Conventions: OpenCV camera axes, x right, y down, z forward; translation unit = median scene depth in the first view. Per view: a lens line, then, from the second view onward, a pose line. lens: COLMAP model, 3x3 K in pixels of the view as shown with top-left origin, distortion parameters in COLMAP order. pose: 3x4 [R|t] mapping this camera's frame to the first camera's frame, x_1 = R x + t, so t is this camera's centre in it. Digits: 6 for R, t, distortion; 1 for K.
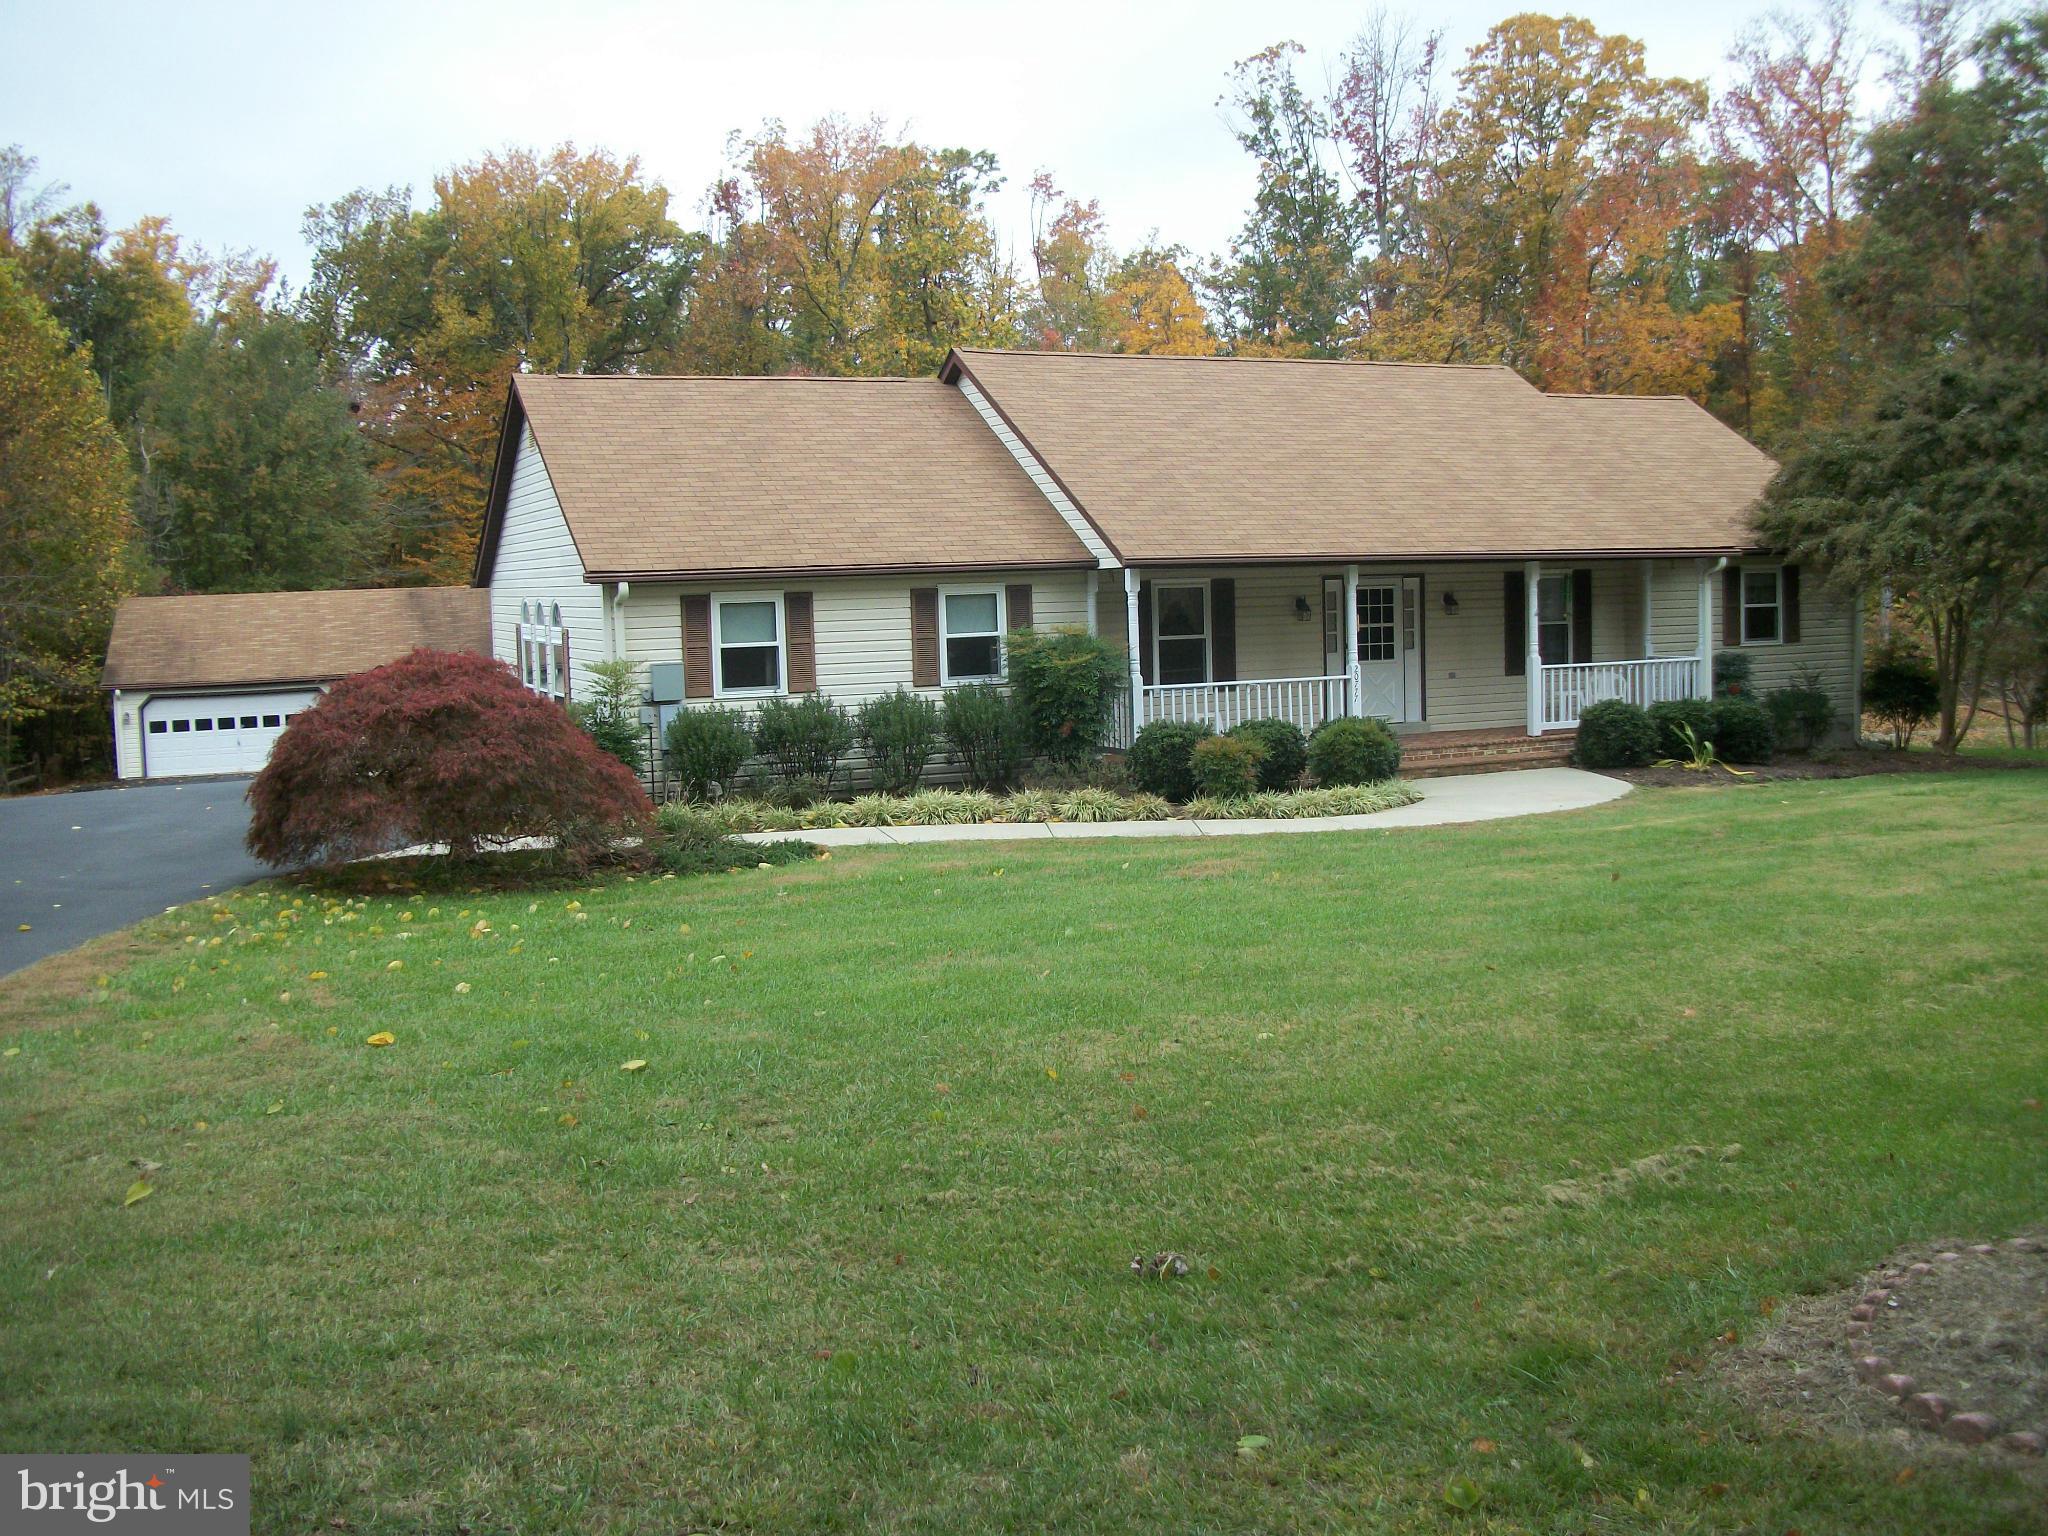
lens RADIAL K [[1980.0, 0, 1060.0], [0, 1980.0, 760.6], [0, 0, 1]] dist [-0.151376, 0.113635]
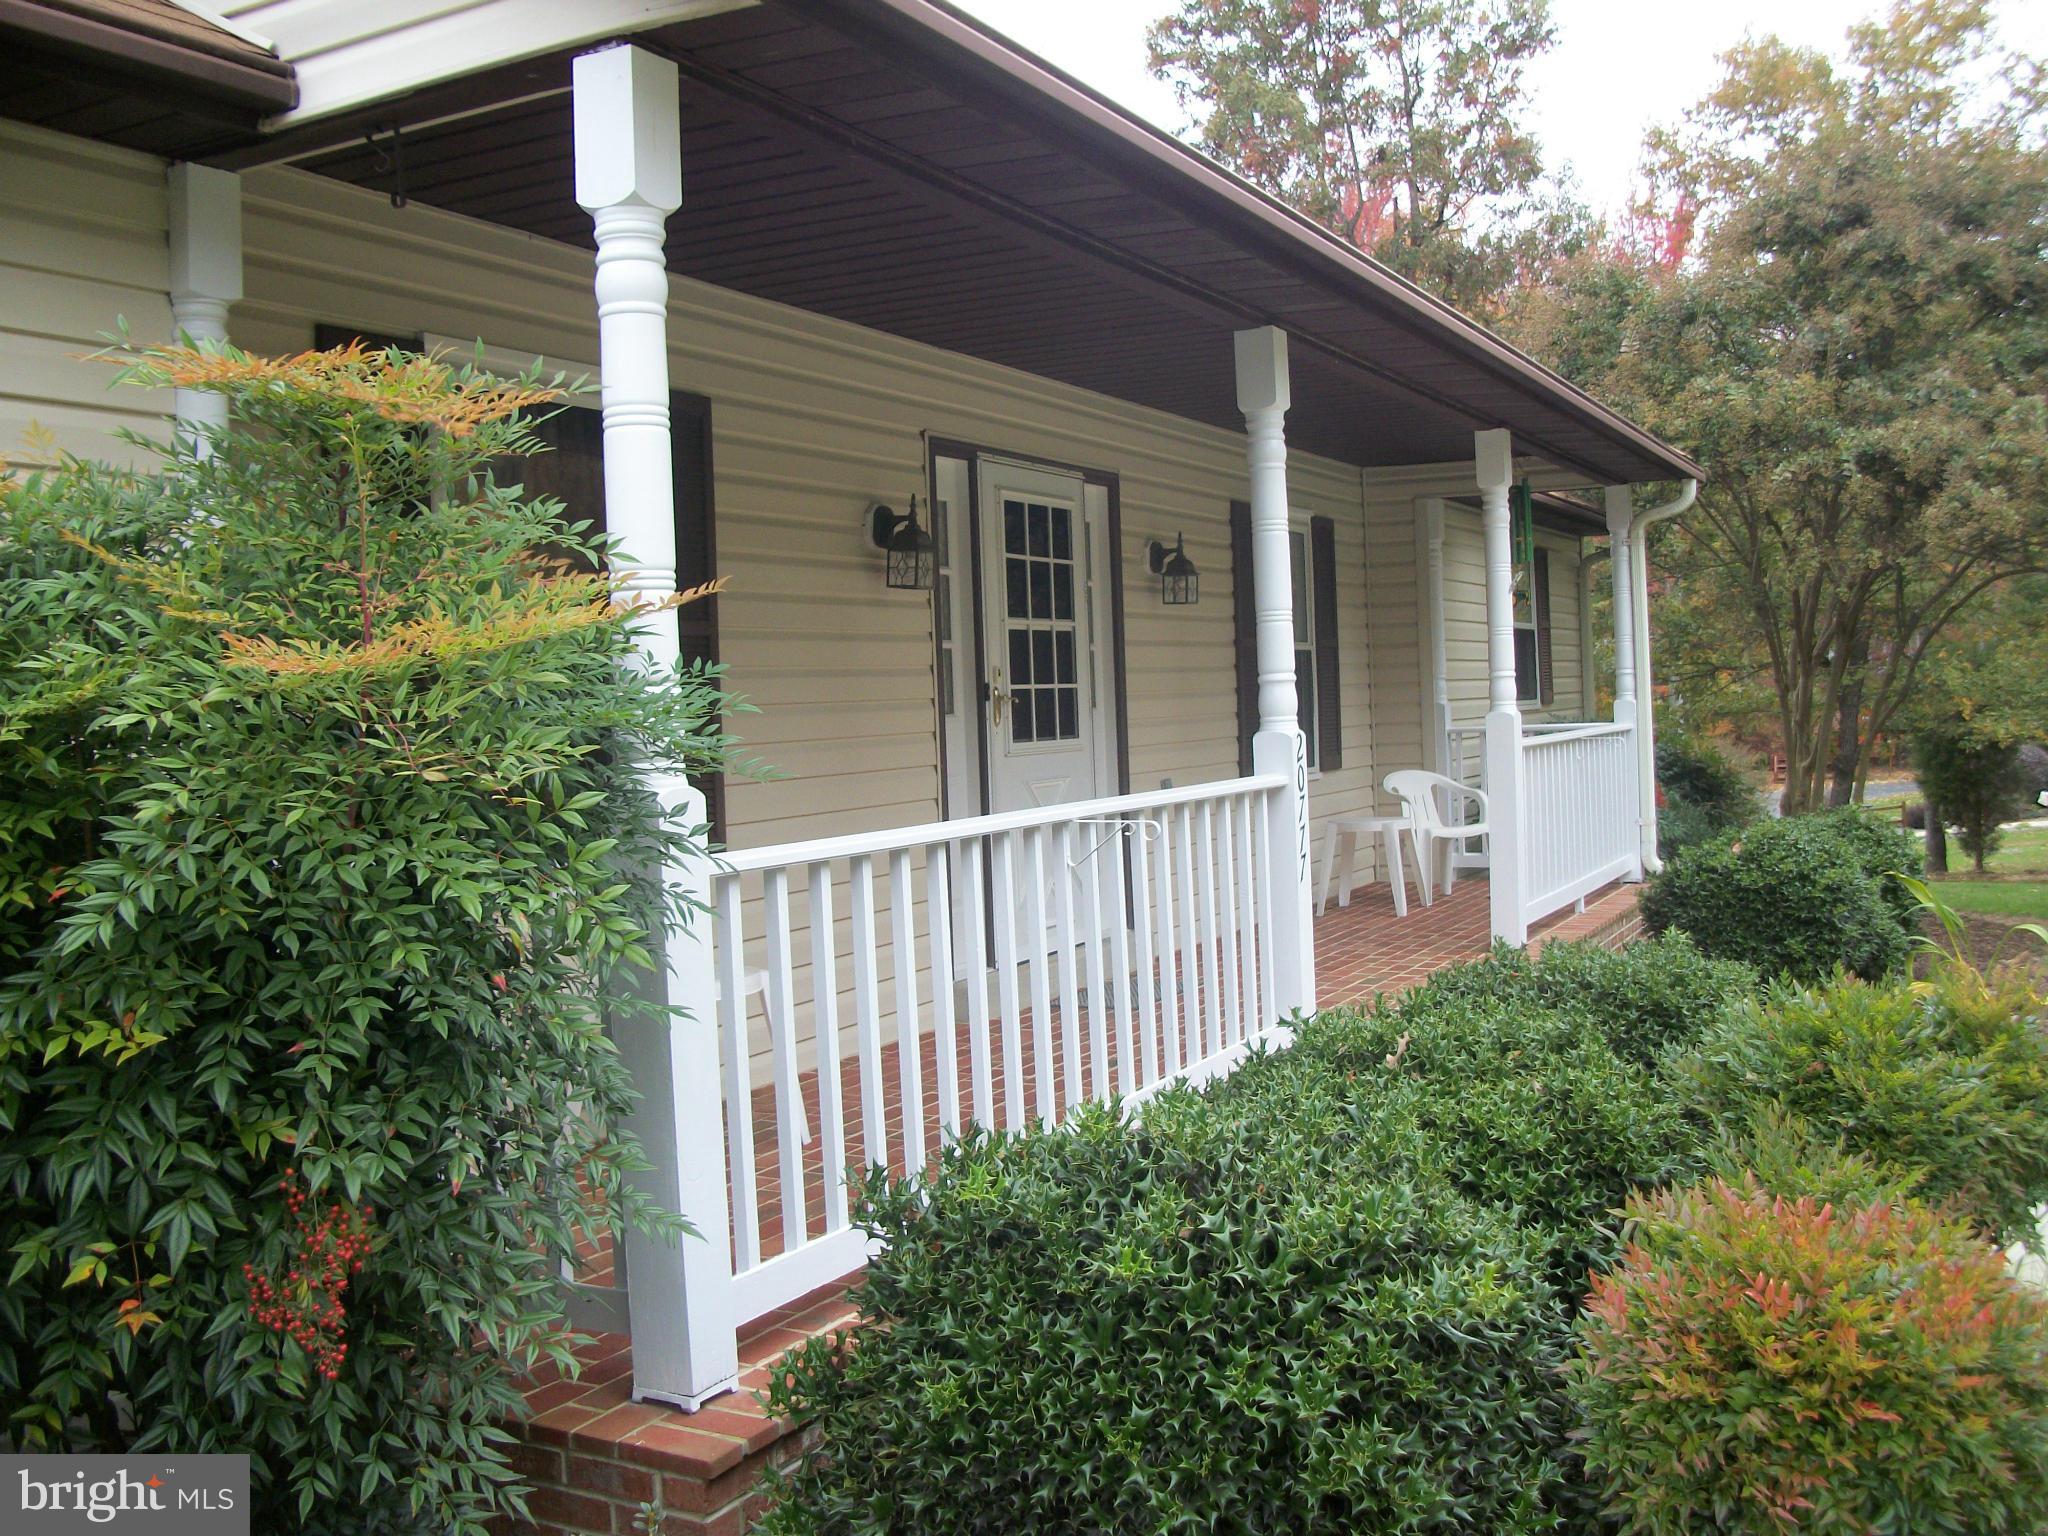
lens RADIAL K [[1980.0, 0, 1060.0], [0, 1980.0, 760.6], [0, 0, 1]] dist [-0.151376, 0.113635]
pose [[0.789487, -0.020457, 0.613426, -0.025276], [0.069185, 0.996041, -0.055826, -0.031428], [-0.609856, 0.086514, 0.787776, 0.781177]]
